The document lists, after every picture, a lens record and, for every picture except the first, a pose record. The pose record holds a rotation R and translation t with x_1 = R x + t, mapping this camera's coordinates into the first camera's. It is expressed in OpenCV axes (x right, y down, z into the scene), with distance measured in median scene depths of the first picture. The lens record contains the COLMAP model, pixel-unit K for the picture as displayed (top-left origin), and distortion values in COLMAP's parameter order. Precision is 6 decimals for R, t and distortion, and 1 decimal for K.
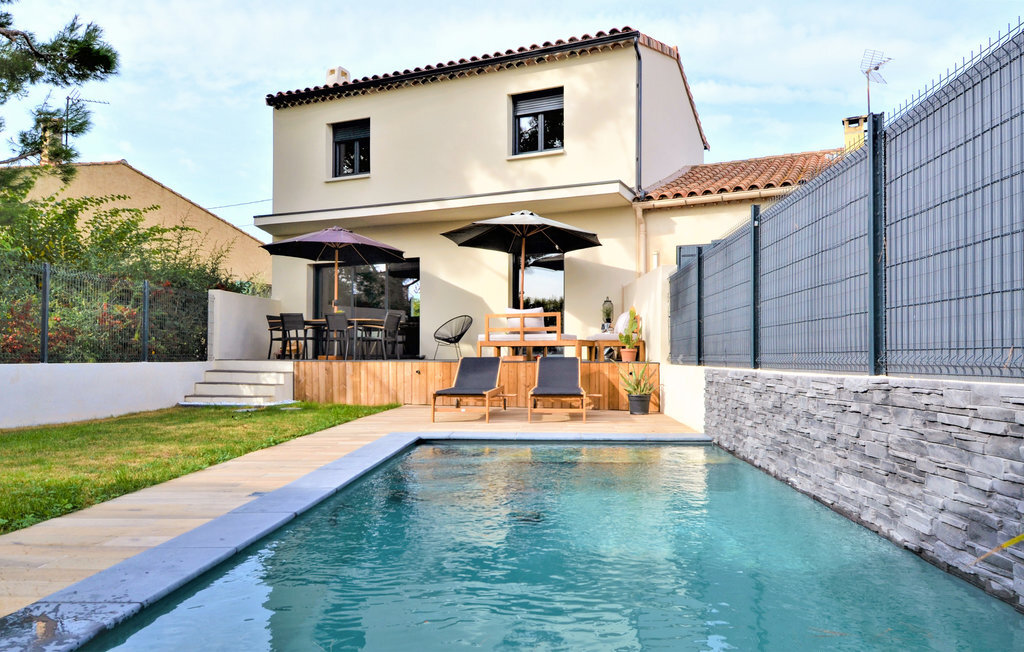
lens RADIAL K [[665.4, 0, 513.3], [0, 665.4, 345.6], [0, 0, 1]] dist [0.048324, -0.056746]
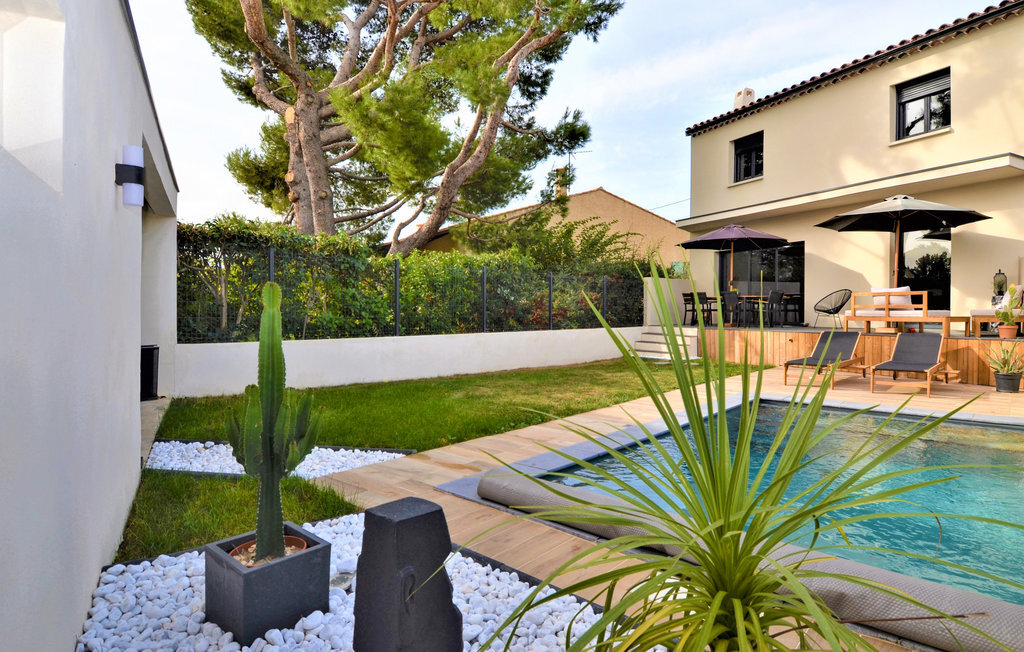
lens RADIAL K [[532.6, 0, 524.0], [0, 532.6, 314.0], [0, 0, 1]] dist [0.068624, -0.067154]
pose [[0.769008, -0.003882, -0.639227, 0.095422], [0.021354, 0.999579, 0.019618, -0.032445], [0.638882, -0.028737, 0.768768, -0.074896]]
